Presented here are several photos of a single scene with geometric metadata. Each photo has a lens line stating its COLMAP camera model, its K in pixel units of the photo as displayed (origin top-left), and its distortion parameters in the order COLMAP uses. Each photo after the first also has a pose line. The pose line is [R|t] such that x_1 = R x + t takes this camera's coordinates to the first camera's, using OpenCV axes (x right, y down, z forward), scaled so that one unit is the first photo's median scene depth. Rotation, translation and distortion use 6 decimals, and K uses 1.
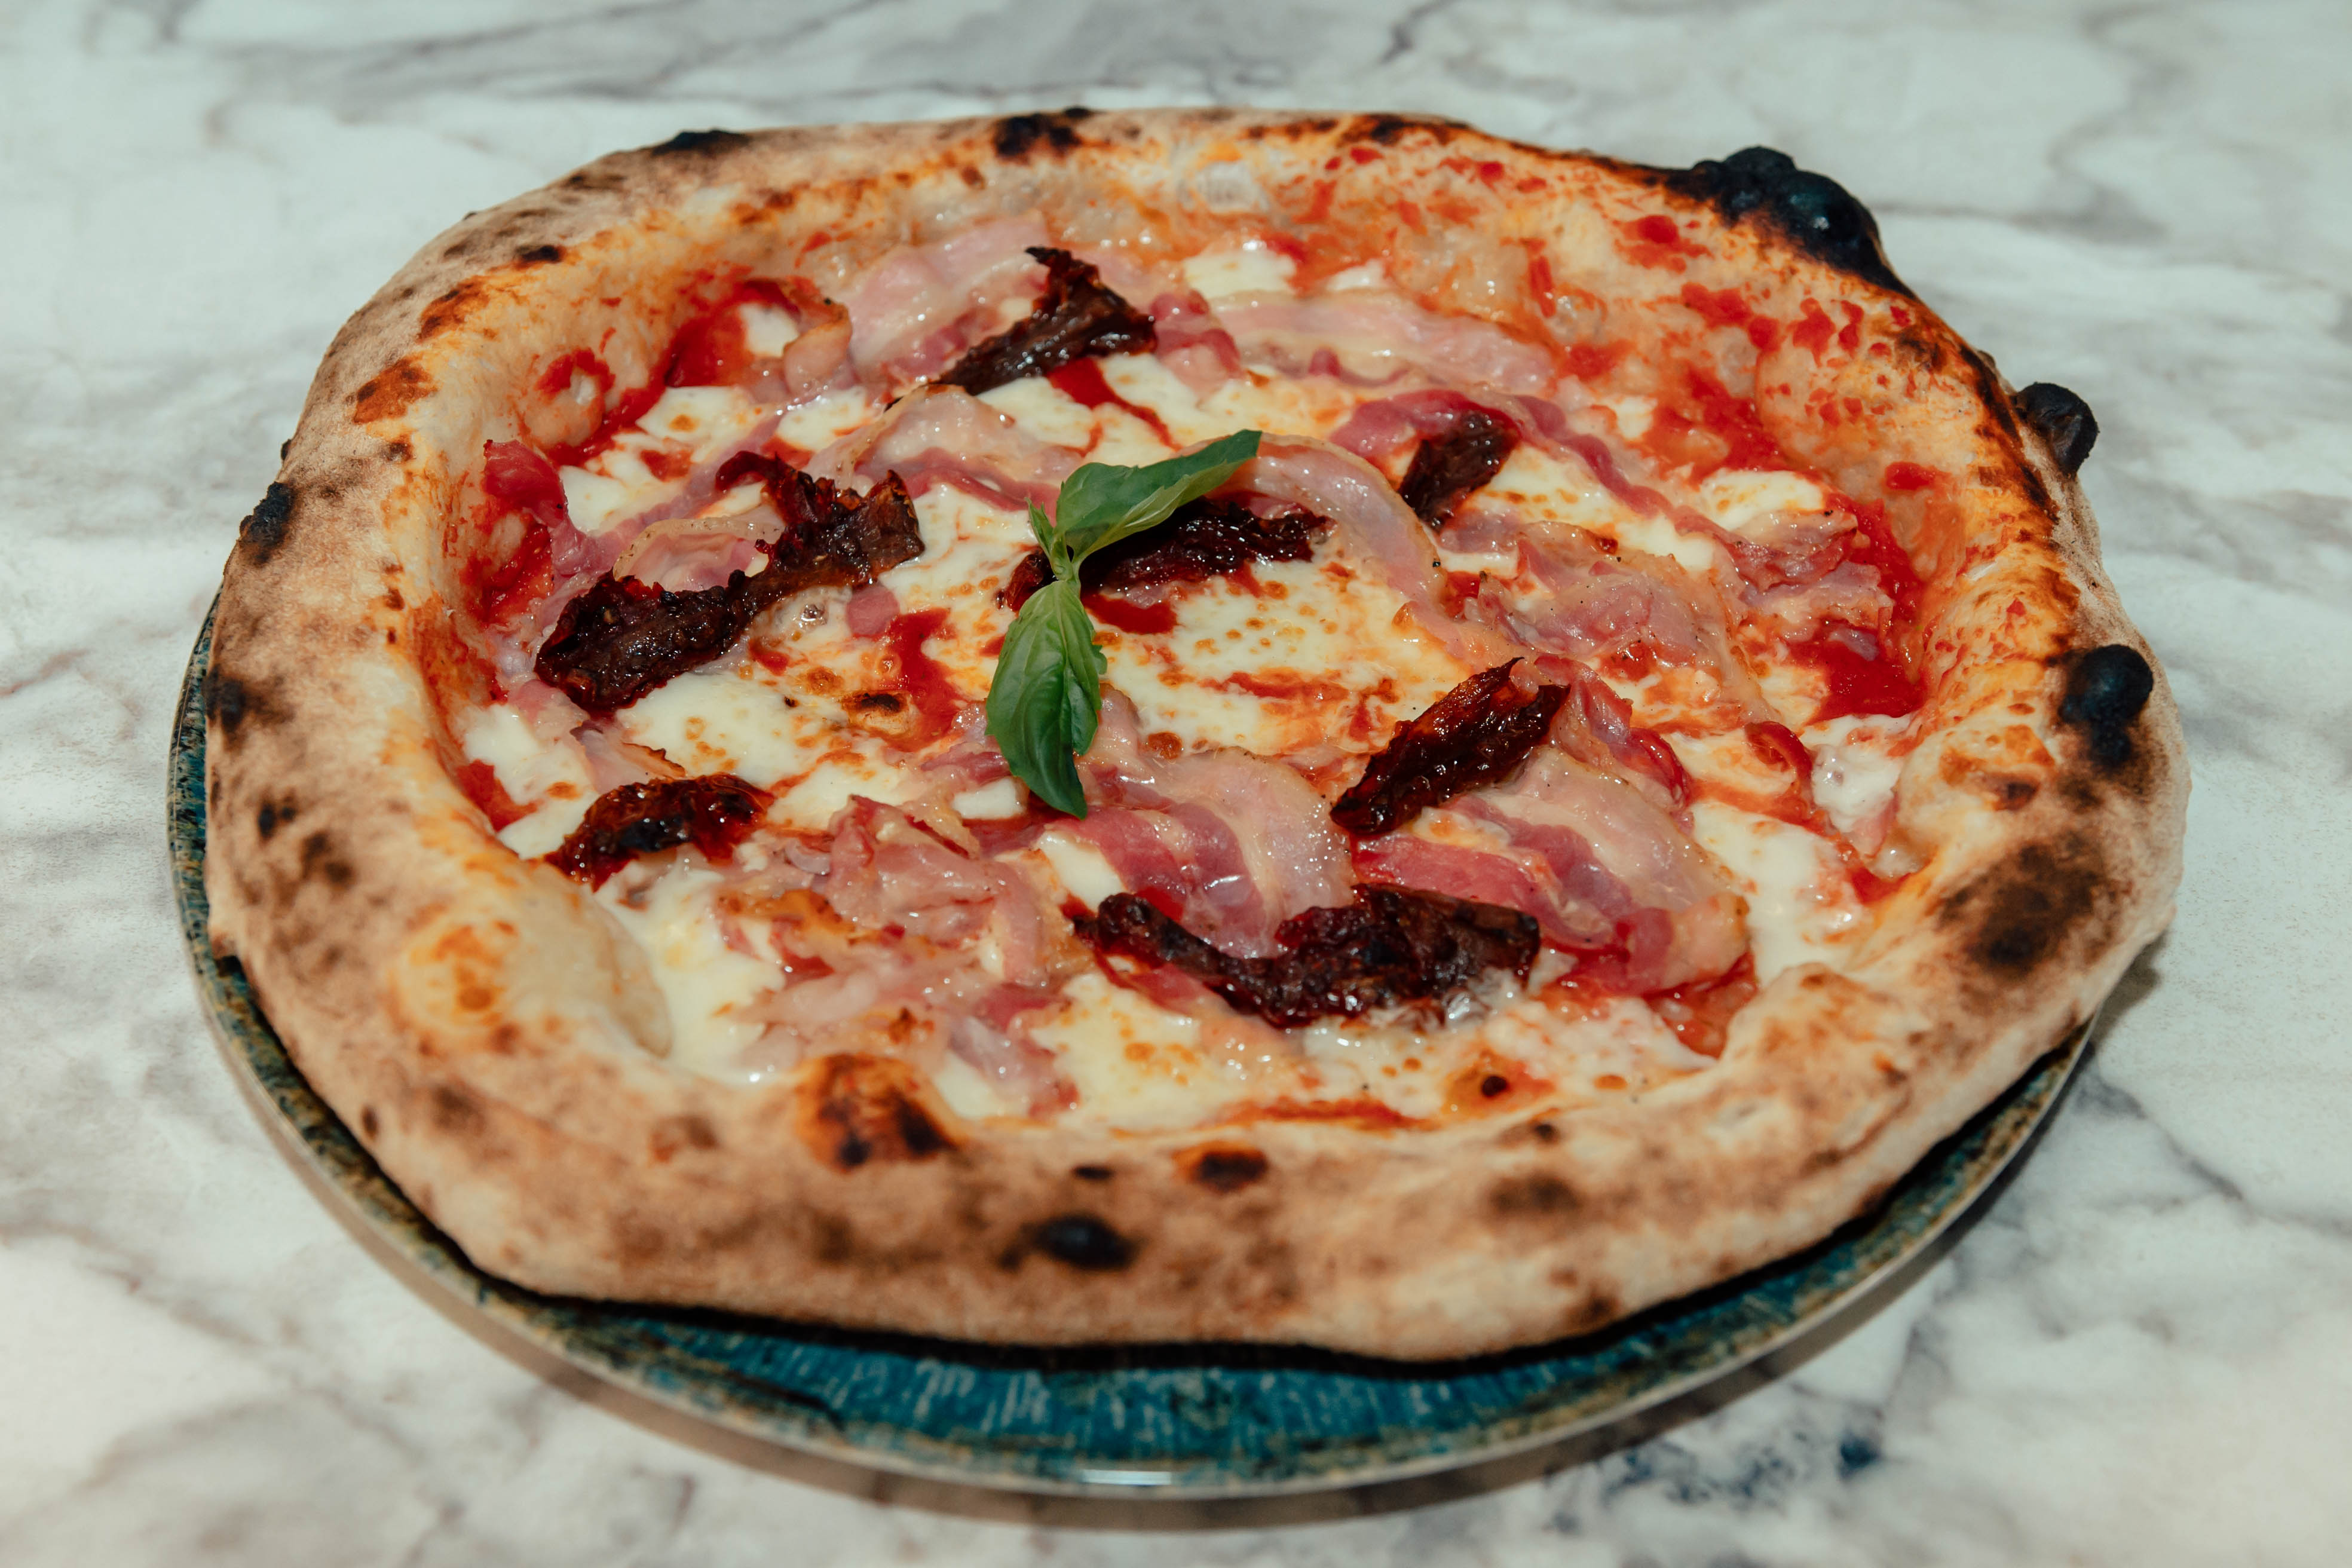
lens RADIAL K [[2932.3, 0, 1169.8], [0, 2932.3, 788.8], [0, 0, 1]] dist [0.013642, 0.157579]
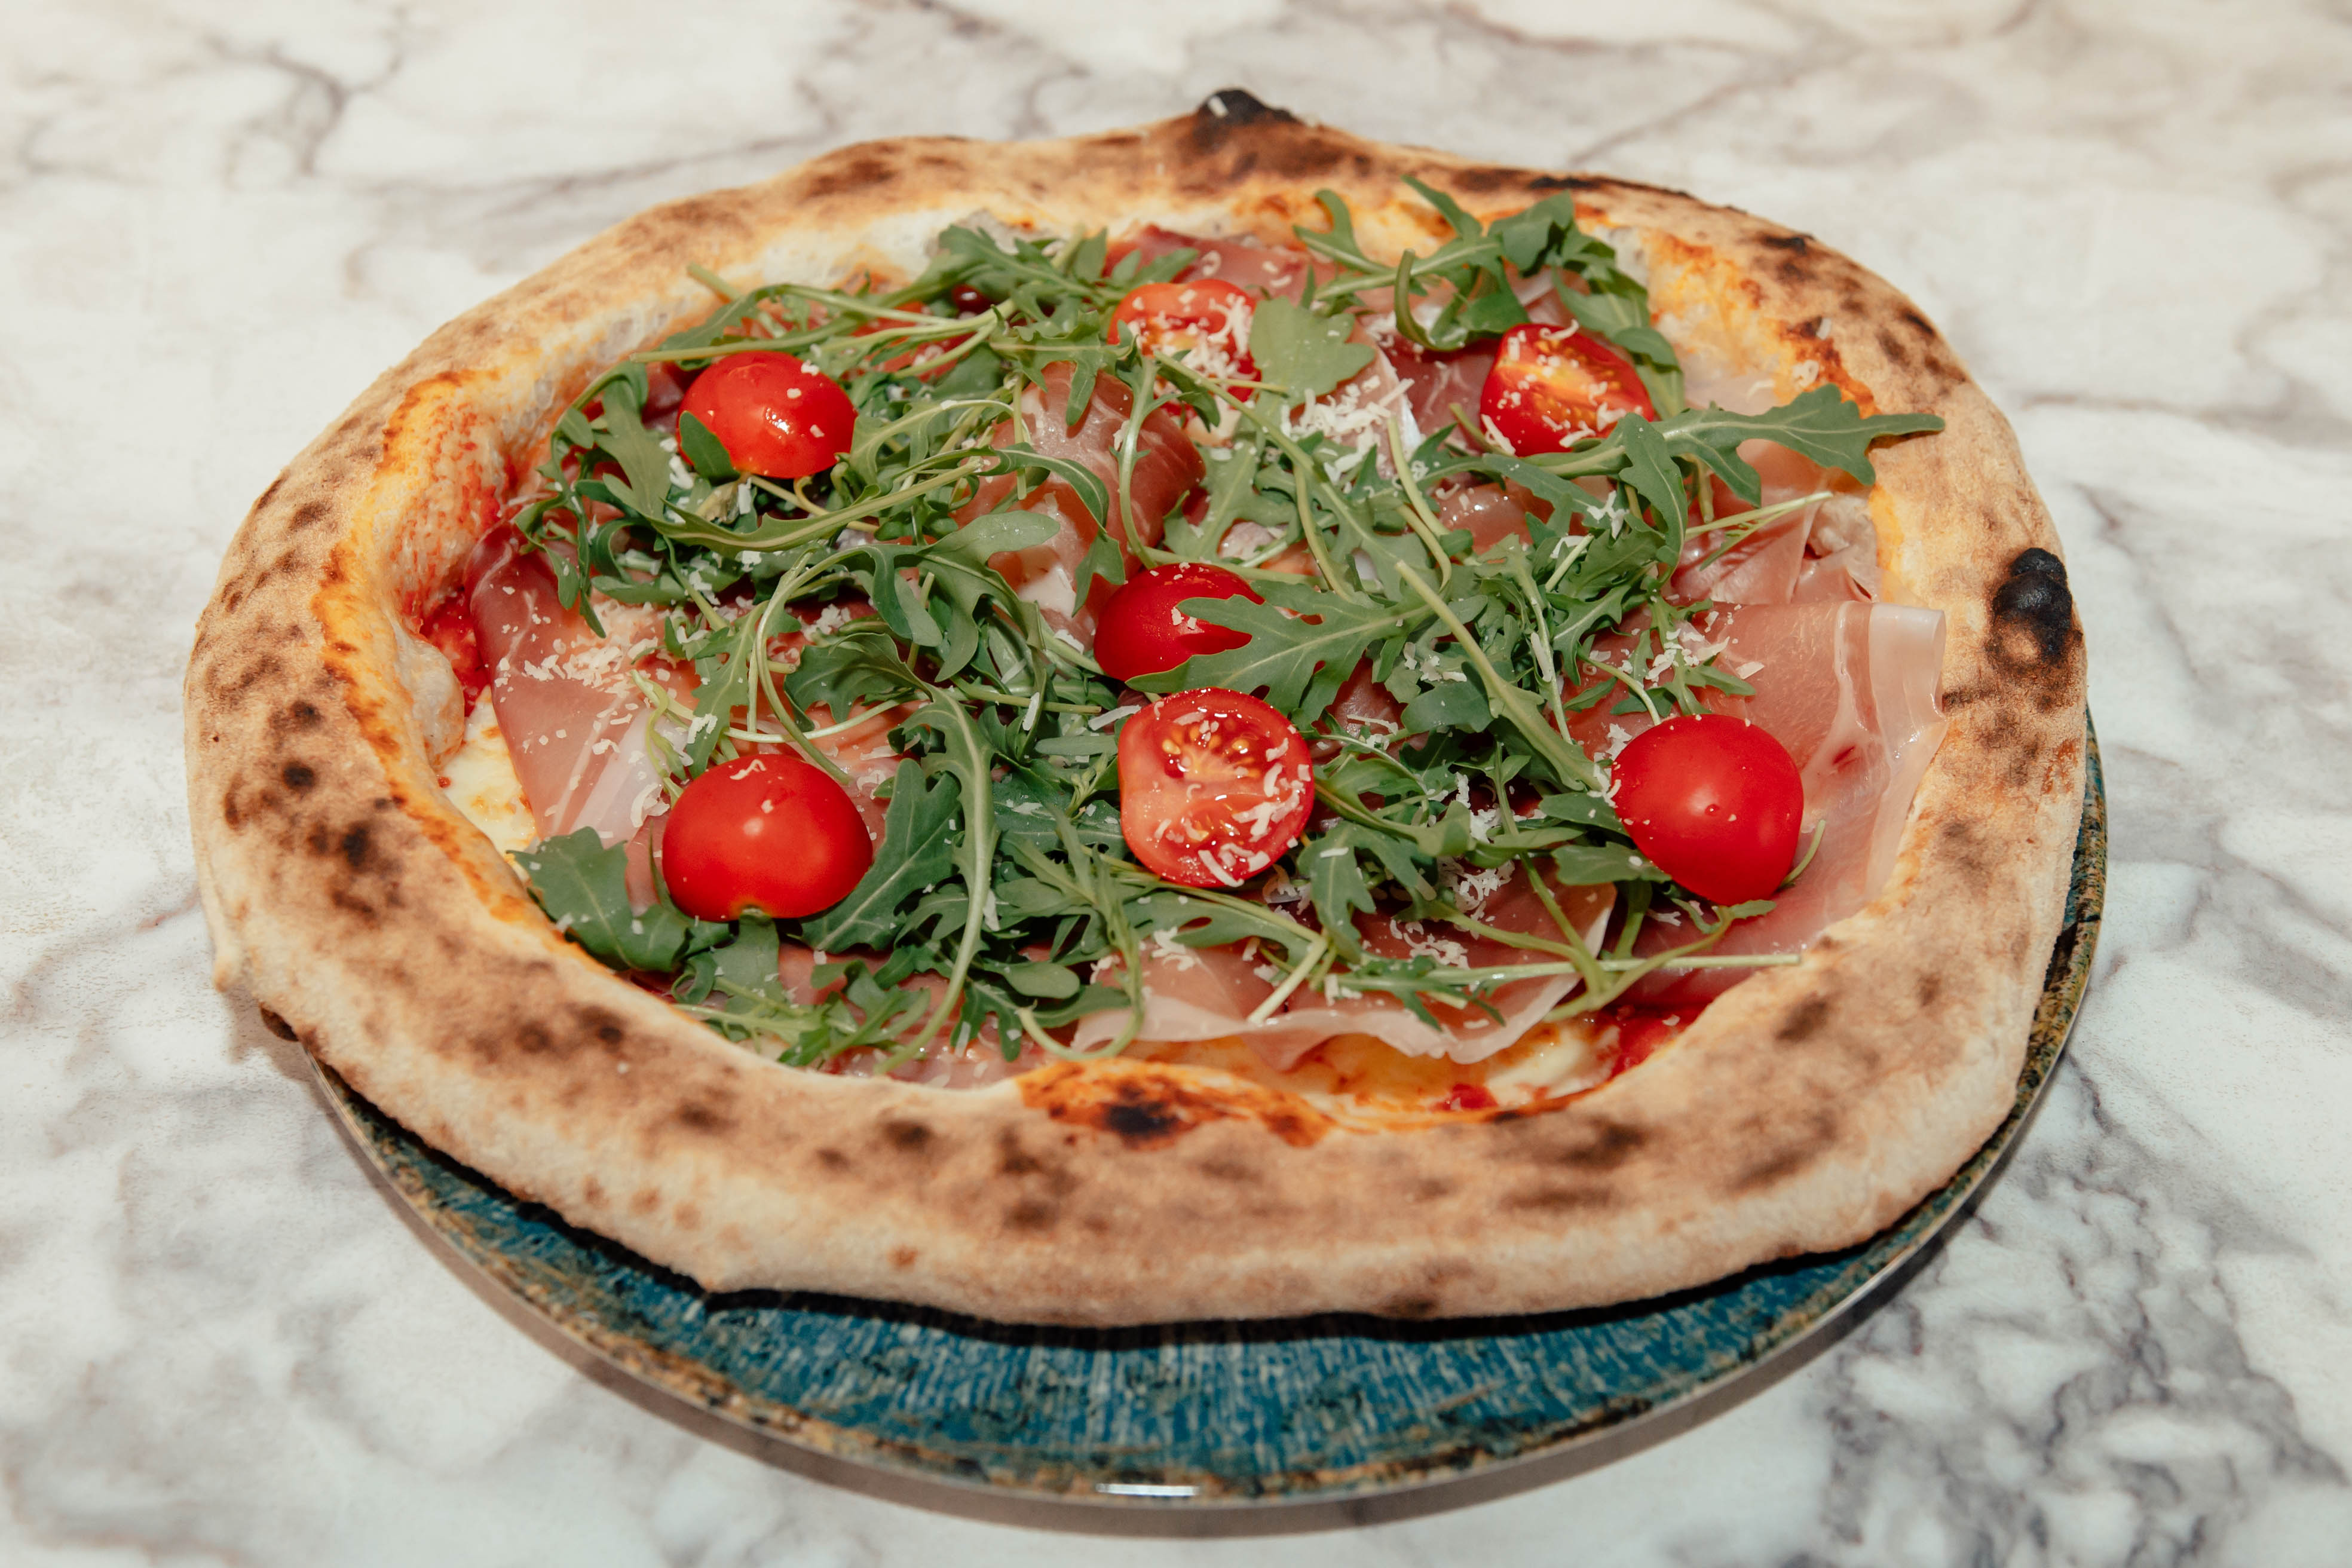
lens RADIAL K [[2932.3, 0, 1169.8], [0, 2932.3, 788.8], [0, 0, 1]] dist [0.013642, 0.157579]
pose [[0.999416, 0.022110, -0.026056, -0.028051], [-0.021170, 0.999134, 0.035807, -0.118830], [0.026825, -0.035234, 0.999019, 0.025681]]
